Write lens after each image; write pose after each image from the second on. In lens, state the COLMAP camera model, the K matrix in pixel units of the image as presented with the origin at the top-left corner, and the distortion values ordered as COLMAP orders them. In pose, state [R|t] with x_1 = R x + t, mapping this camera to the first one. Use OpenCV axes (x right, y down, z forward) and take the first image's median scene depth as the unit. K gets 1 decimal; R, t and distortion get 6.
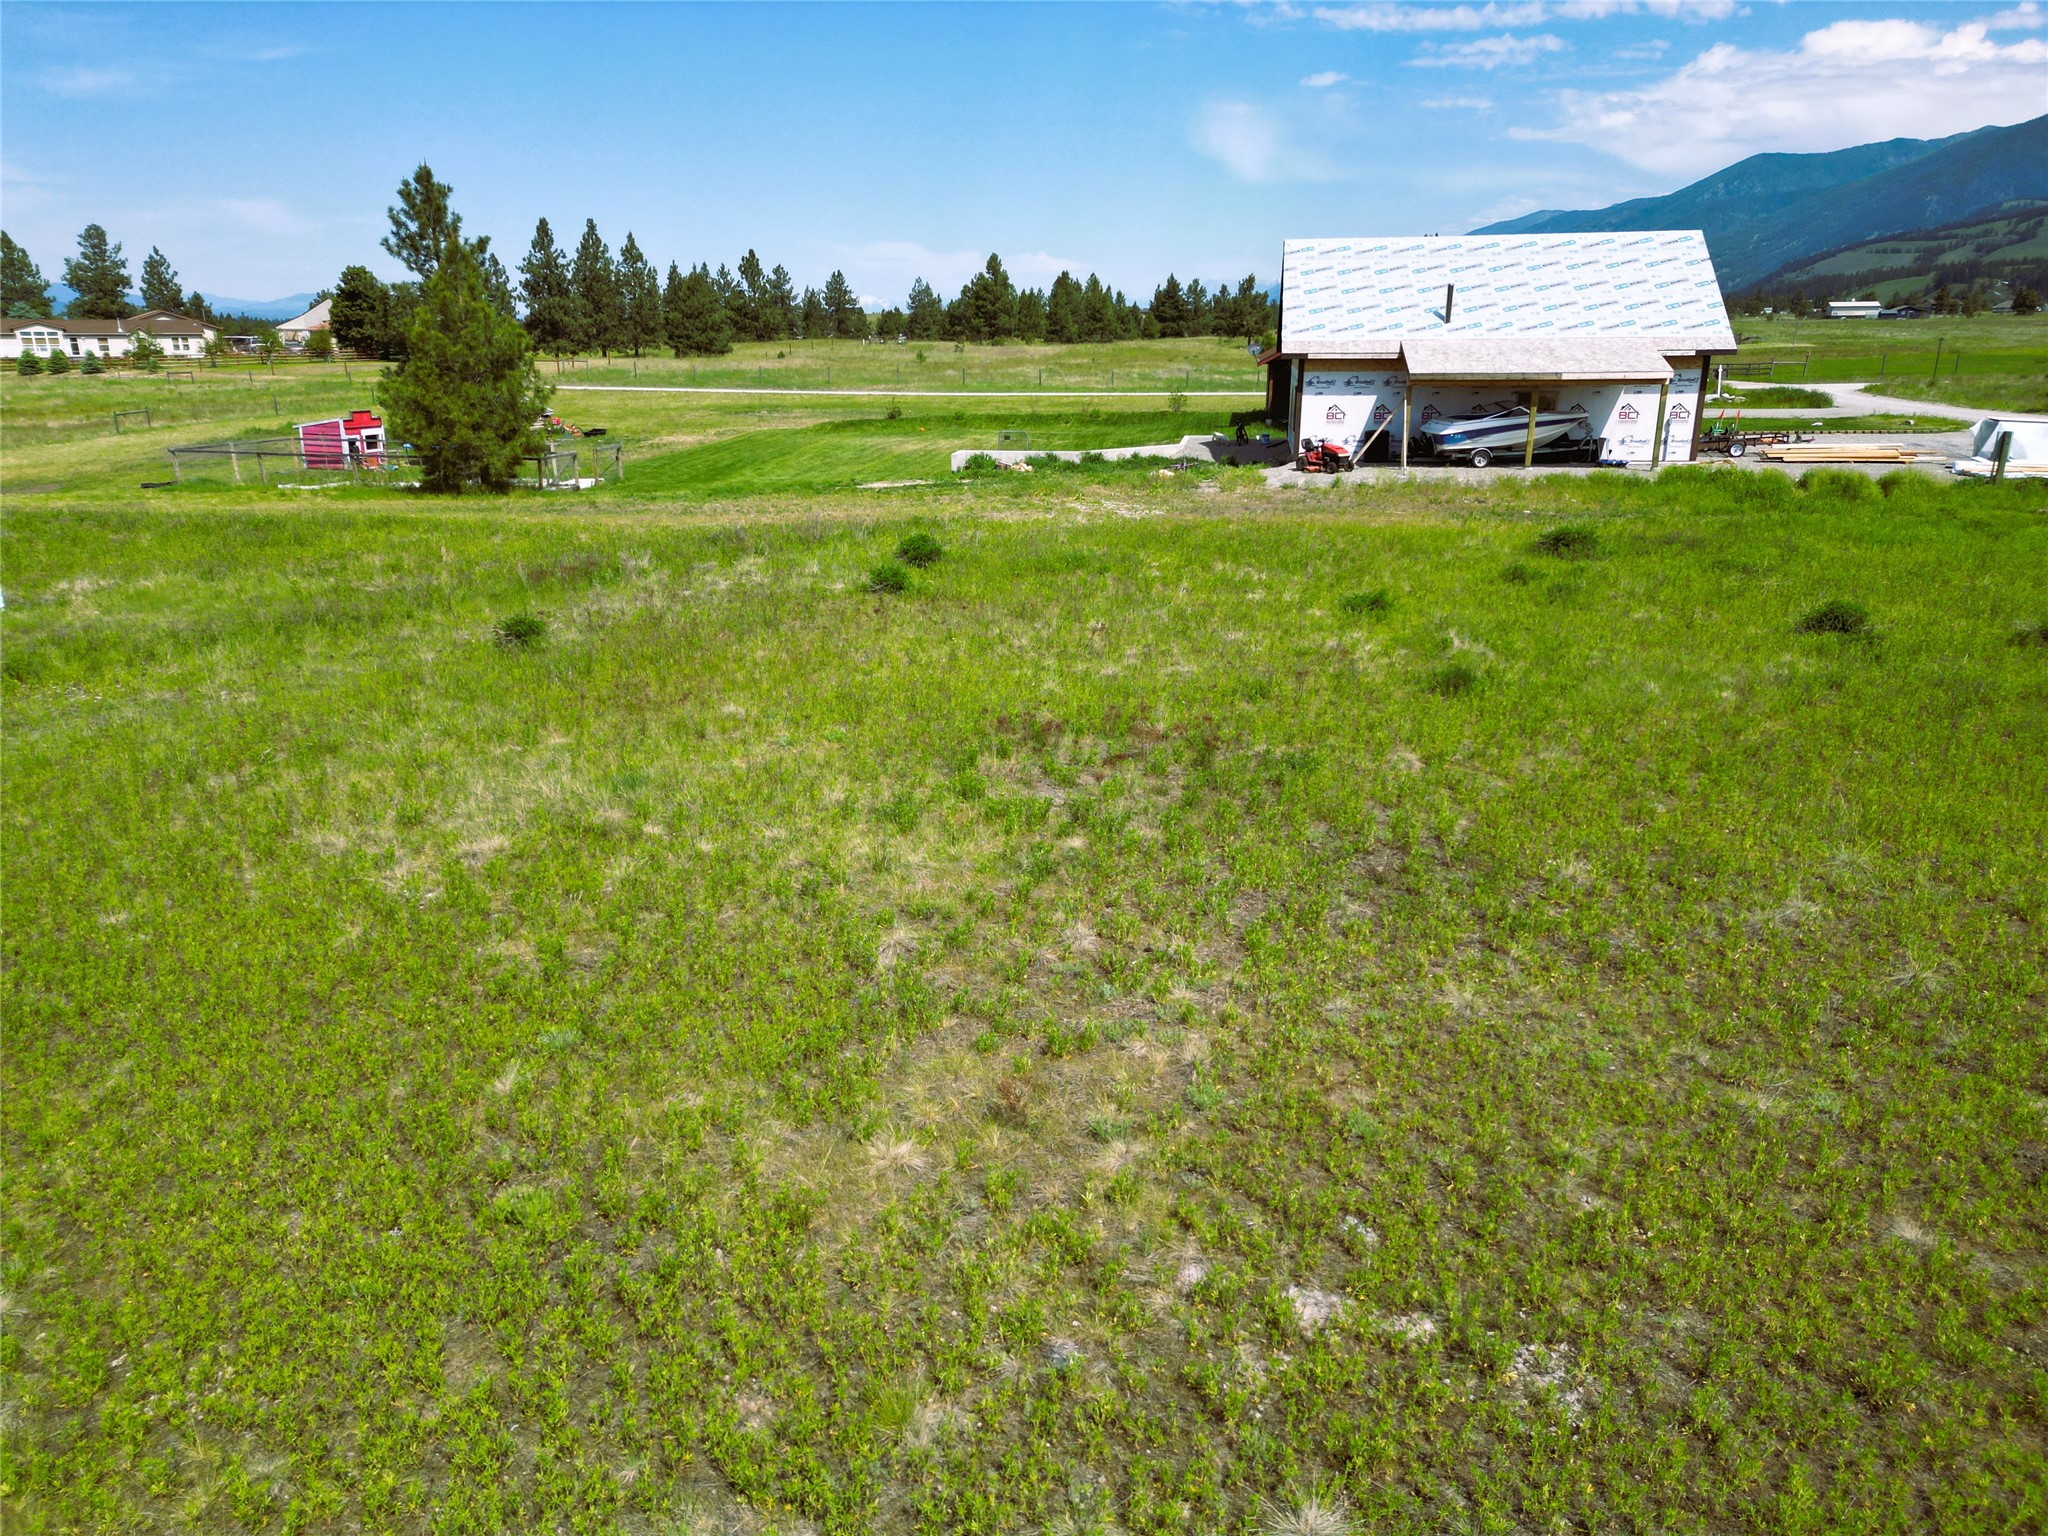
lens RADIAL K [[1429.2, 0, 1024.0], [0, 1429.2, 768.0], [0, 0, 1]] dist [0.084312, -0.075777]
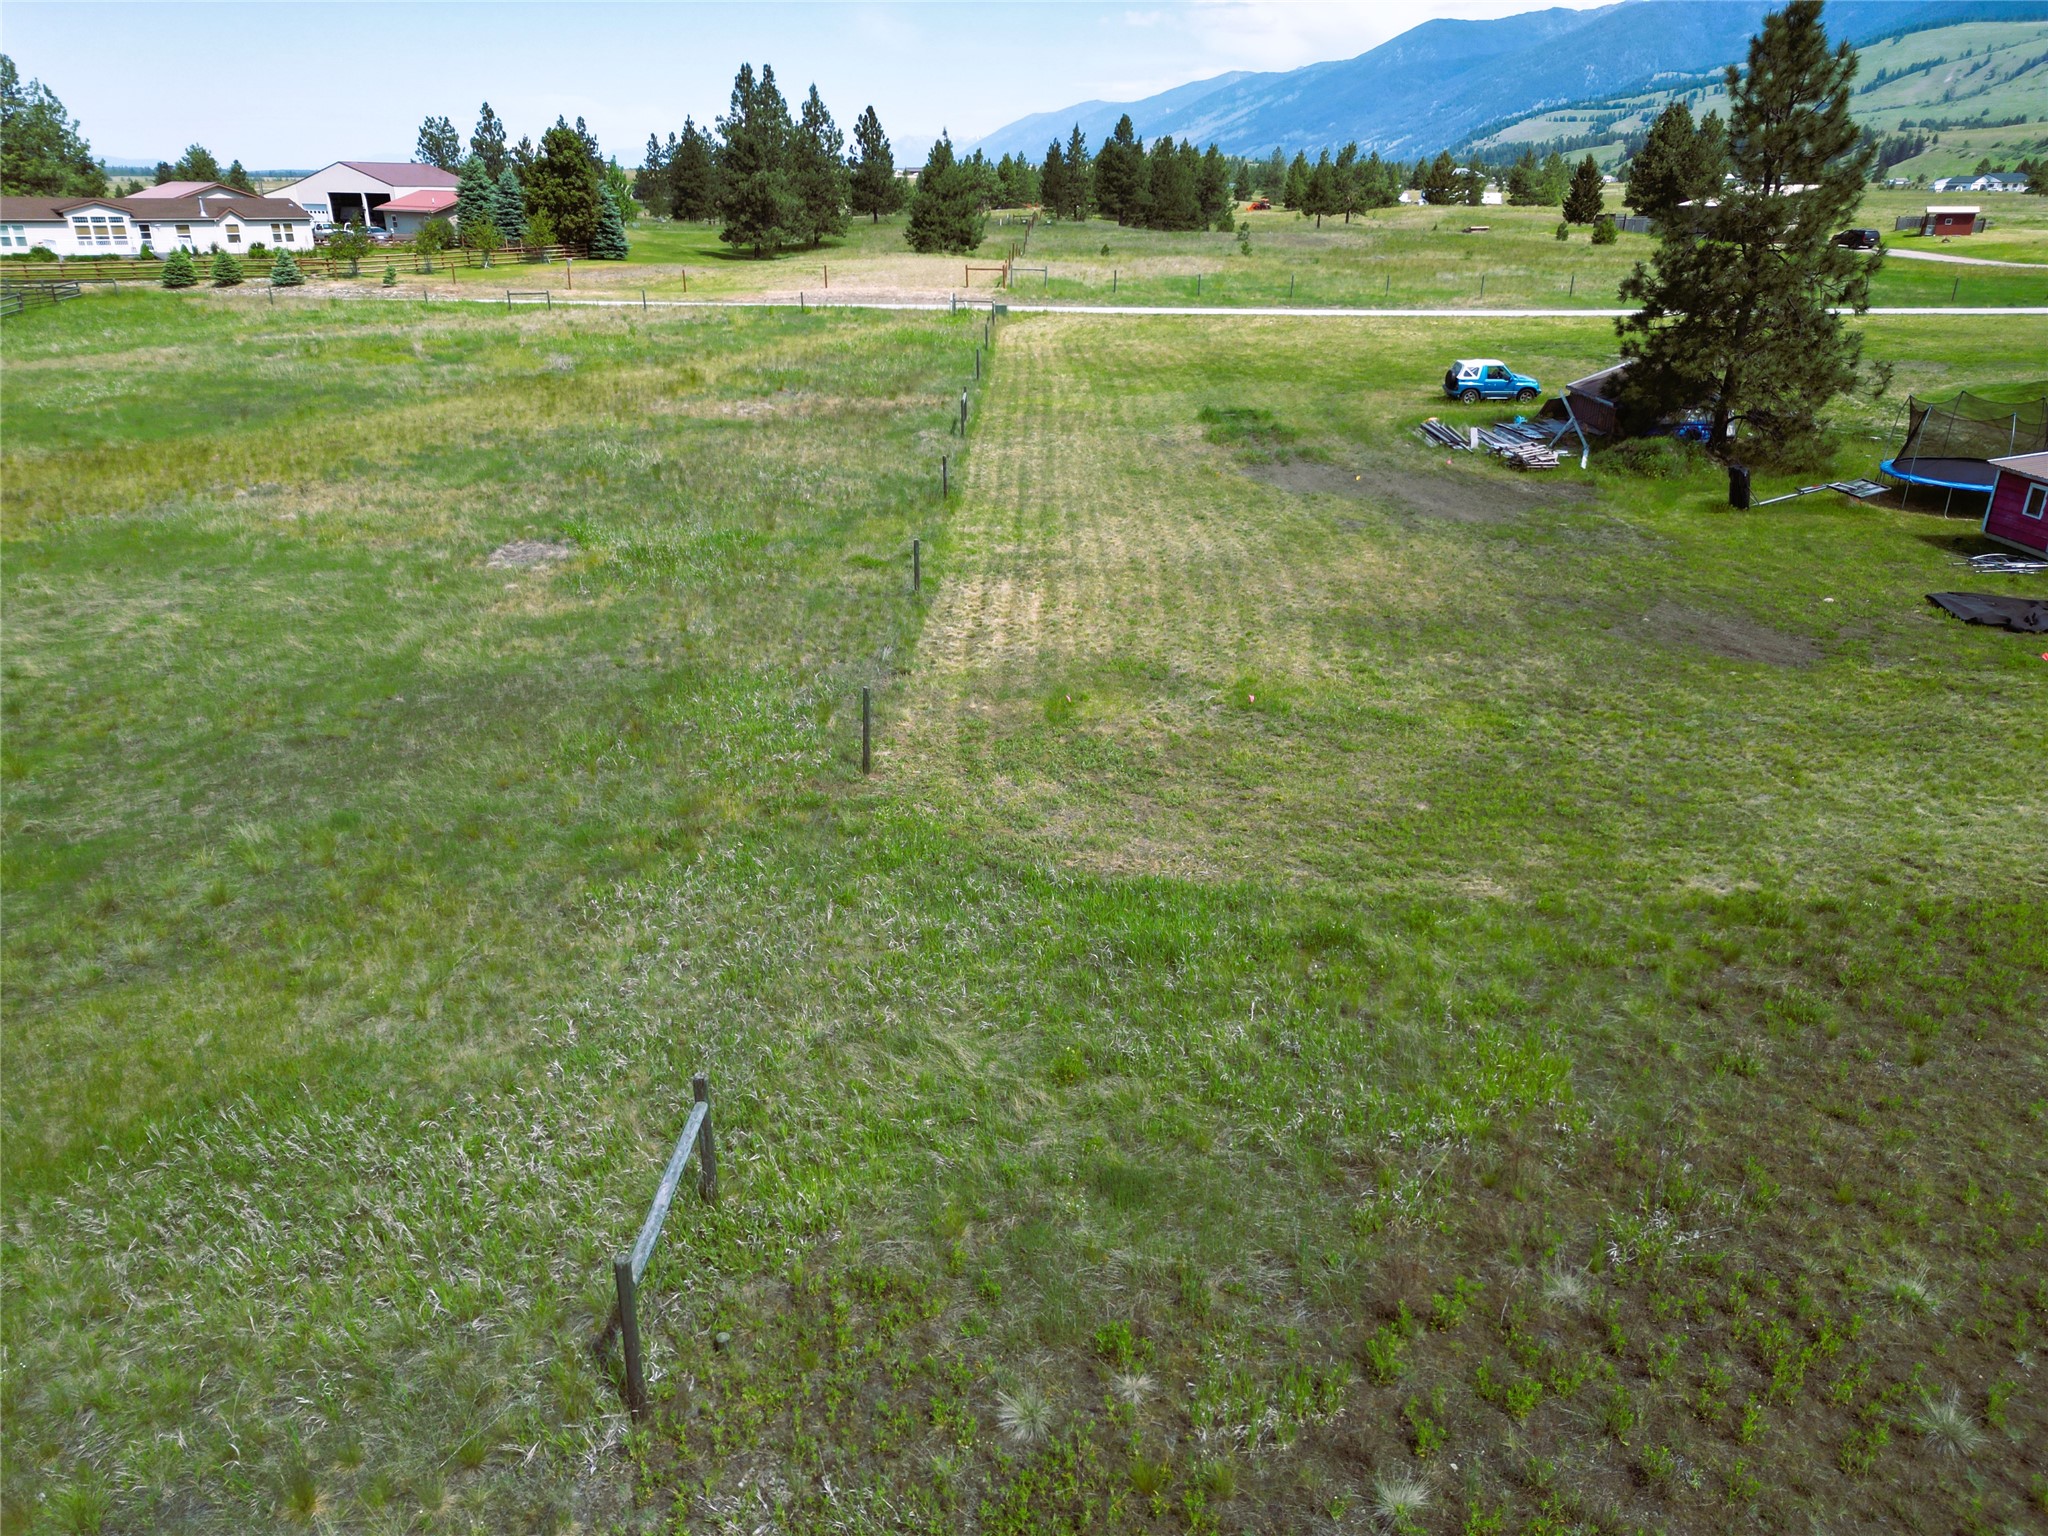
lens RADIAL K [[1441.7, 0, 1017.7], [0, 1441.7, 776.6], [0, 0, 1]] dist [0.042059, -0.022090]
pose [[0.981044, -0.064411, 0.182768, -0.342417], [0.047517, 0.994308, 0.095356, -0.068483], [-0.187870, -0.084864, 0.978521, 0.183702]]
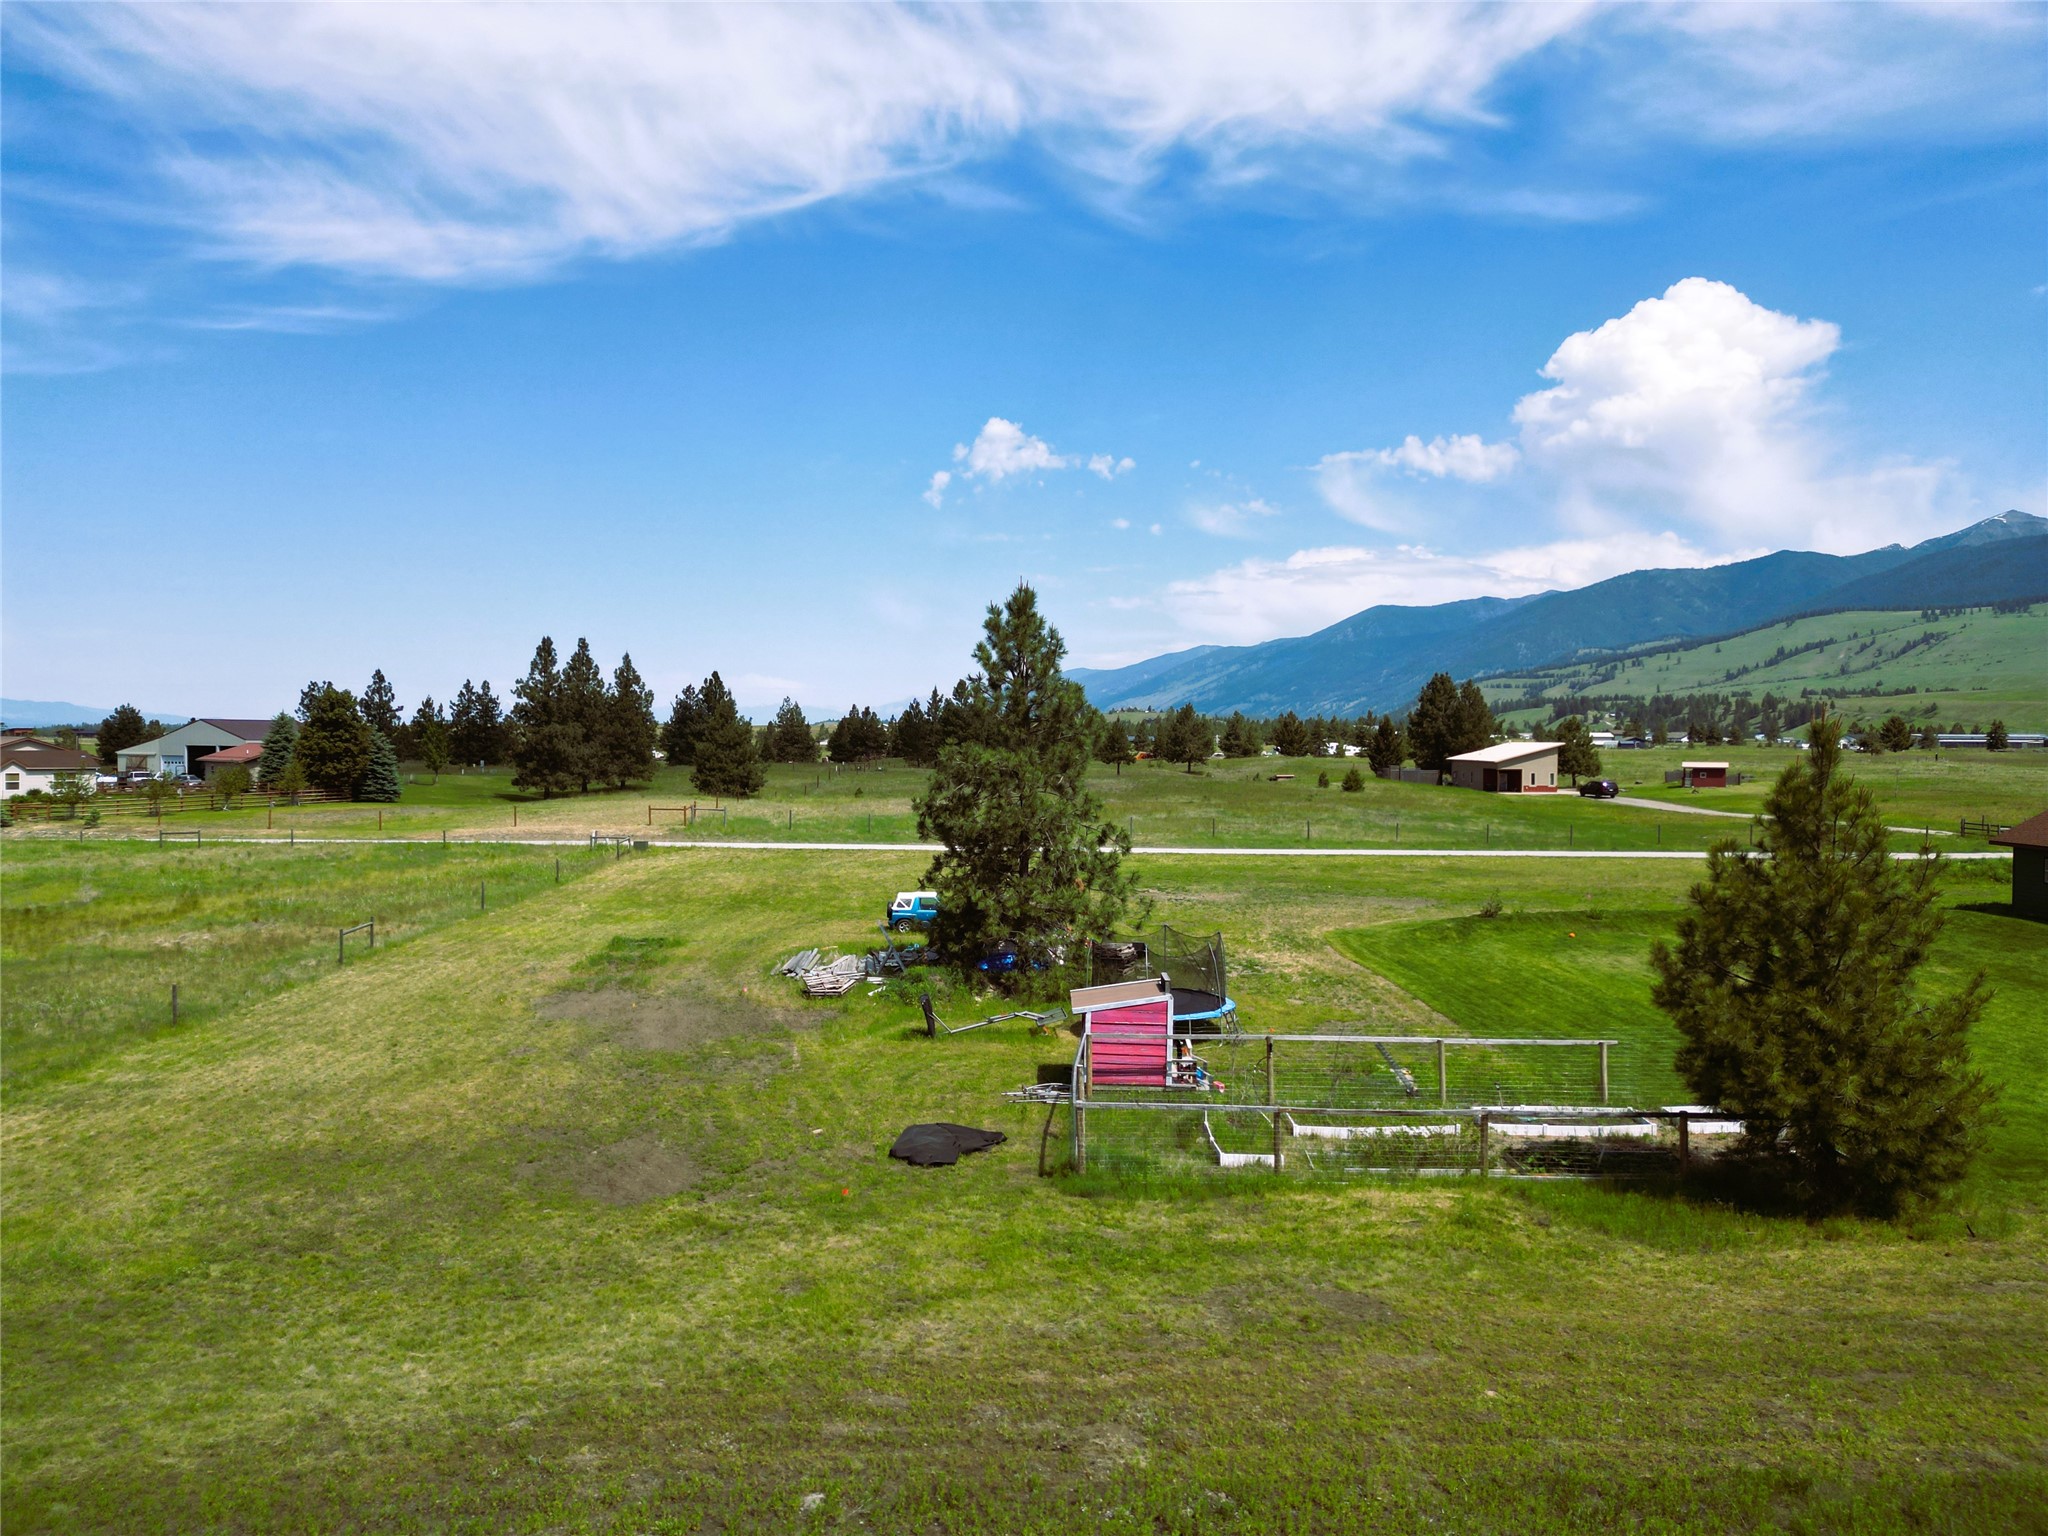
lens RADIAL K [[1433.3, 0, 1024.0], [0, 1433.3, 768.0], [0, 0, 1]] dist [0.074947, -0.067117]
pose [[0.979750, 0.007167, 0.200098, -0.217762], [0.047344, 0.962728, -0.266295, -0.062085], [-0.194548, 0.270376, 0.942893, 0.157711]]
